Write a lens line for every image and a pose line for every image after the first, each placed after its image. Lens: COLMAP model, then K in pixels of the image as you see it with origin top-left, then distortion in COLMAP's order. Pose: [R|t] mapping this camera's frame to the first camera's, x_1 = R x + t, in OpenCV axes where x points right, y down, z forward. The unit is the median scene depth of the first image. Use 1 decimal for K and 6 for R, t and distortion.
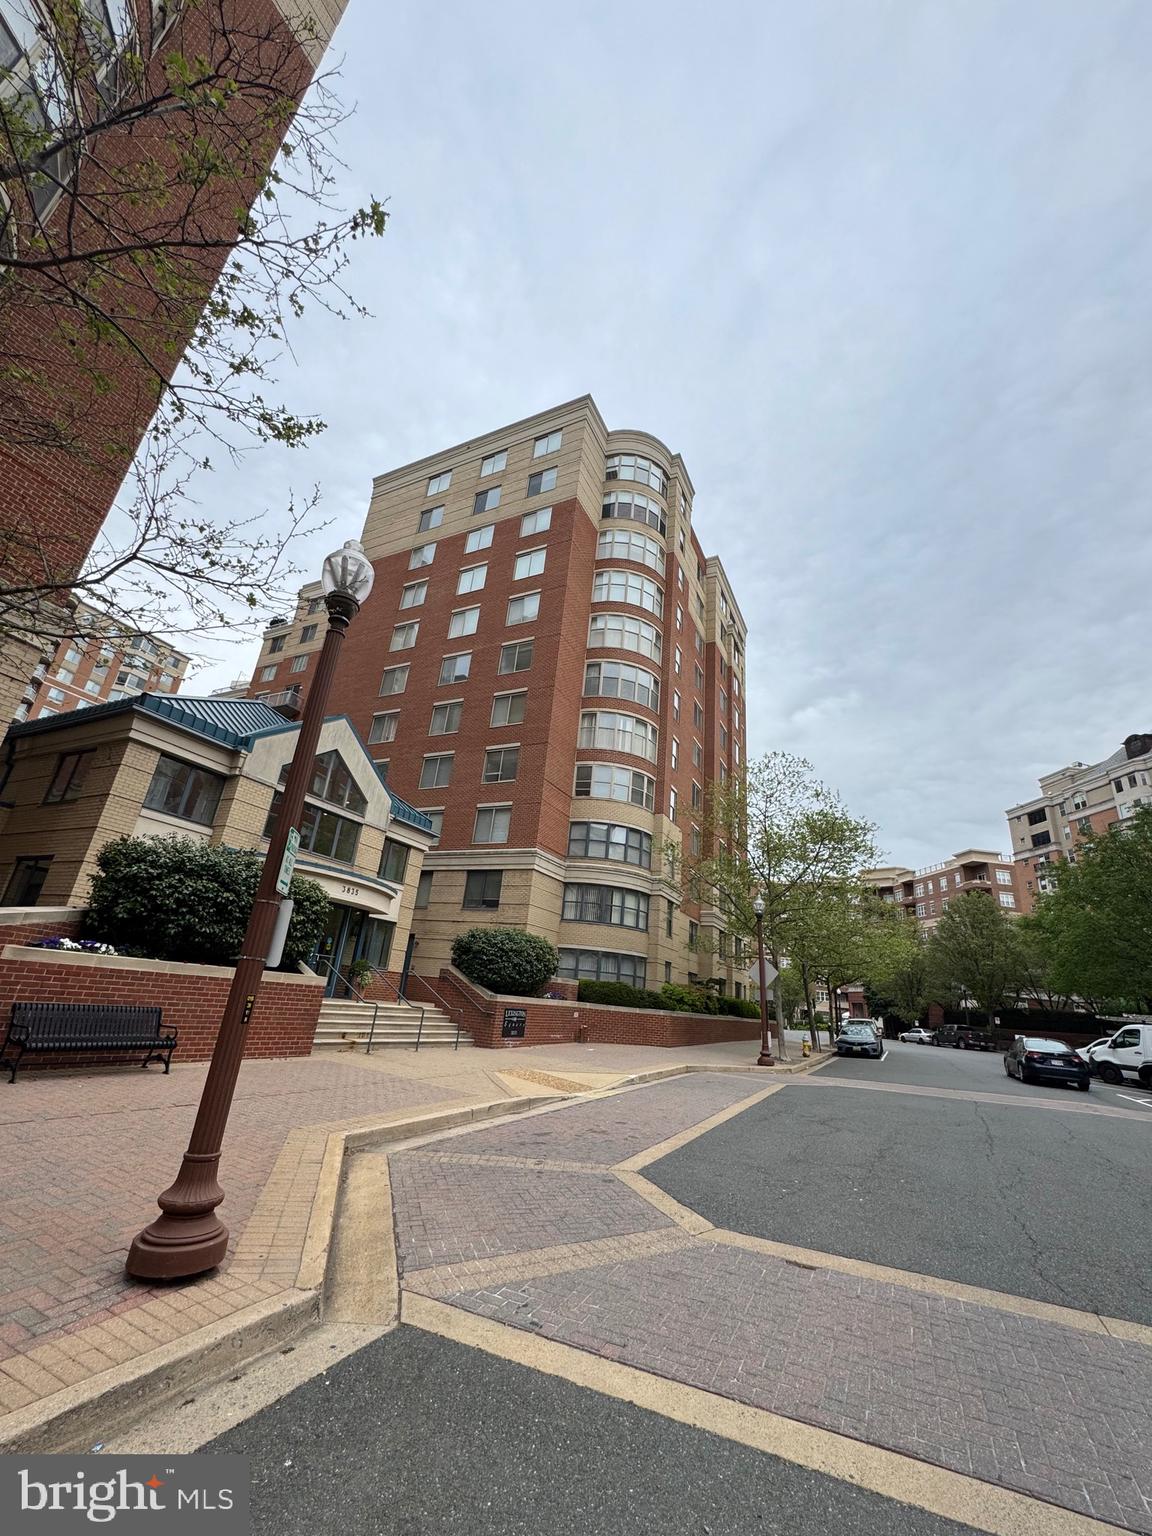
lens RADIAL K [[616.0, 0, 581.5], [0, 616.0, 765.4], [0, 0, 1]] dist [-0.001973, -0.000111]
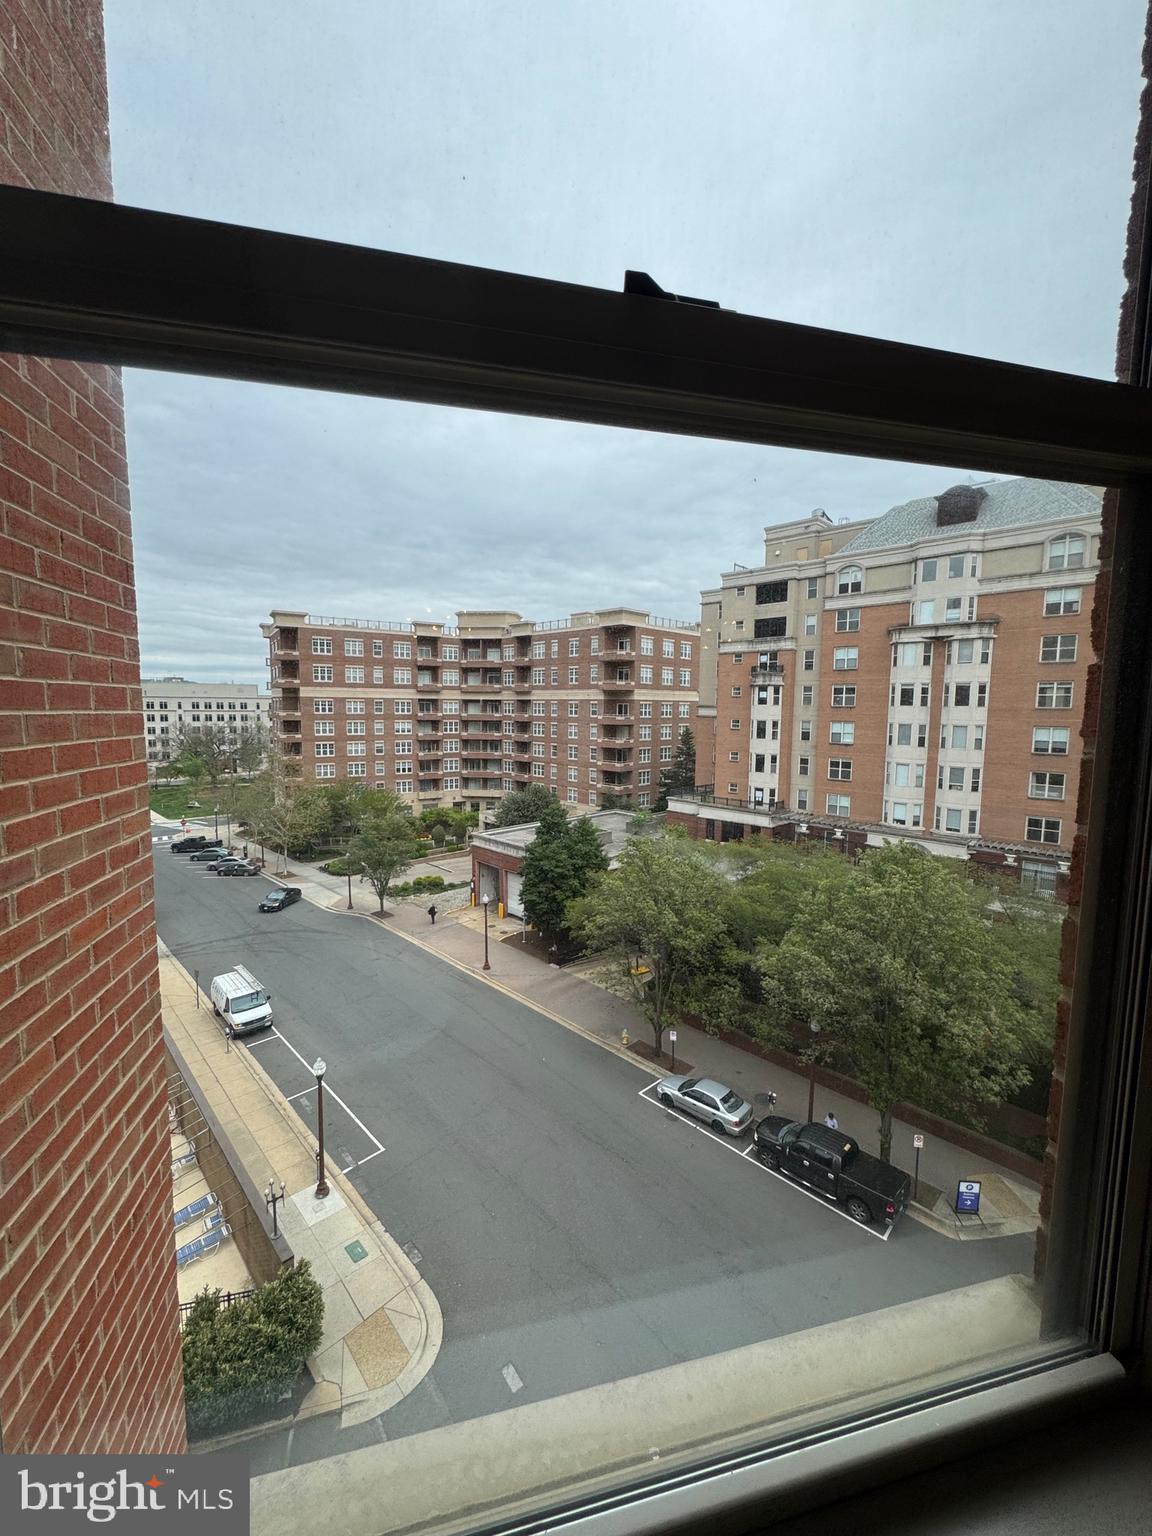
lens RADIAL K [[613.3, 0, 579.1], [0, 613.3, 766.2], [0, 0, 1]] dist [-0.003810, 0.000170]
pose [[0.768214, -0.133416, 0.626137, 0.146889], [-0.184187, 0.890630, 0.415756, 0.014716], [-0.613125, -0.434716, 0.659621, 0.596648]]
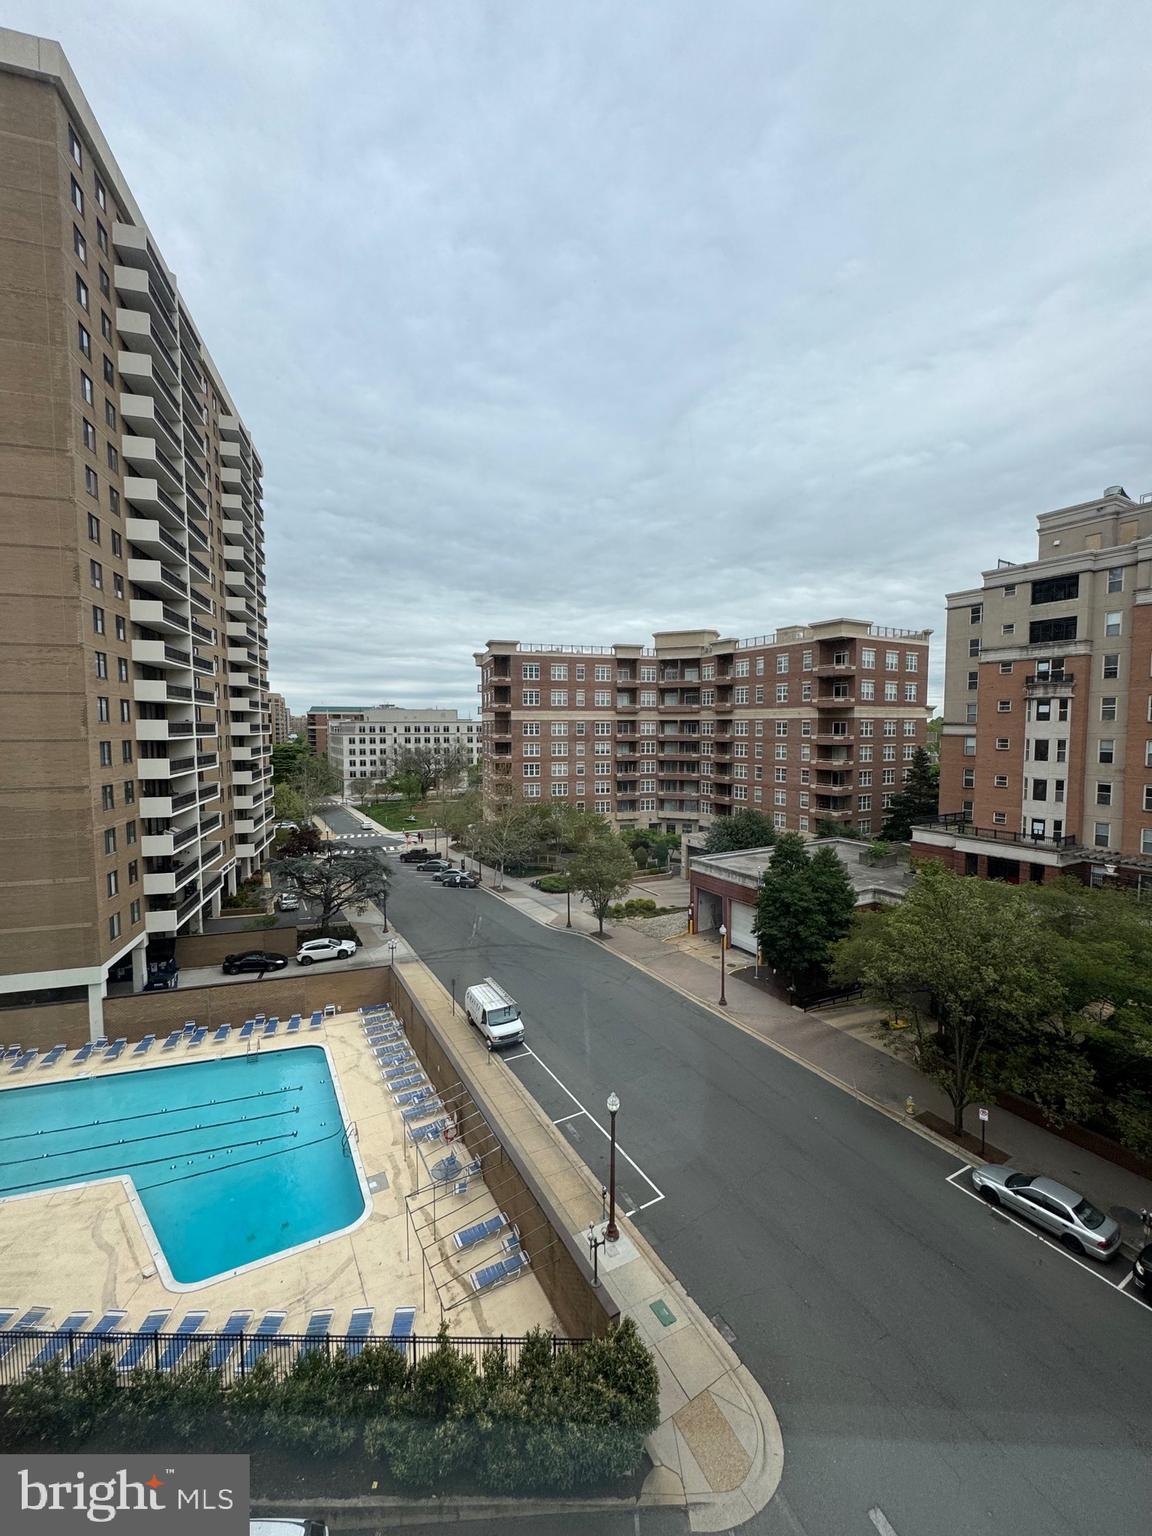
lens RADIAL K [[613.3, 0, 579.1], [0, 613.3, 766.2], [0, 0, 1]] dist [-0.003810, 0.000170]
pose [[0.907567, -0.109239, 0.405448, 0.106544], [-0.079665, 0.903238, 0.421681, 0.028664], [-0.412280, -0.415004, 0.811047, 0.642028]]
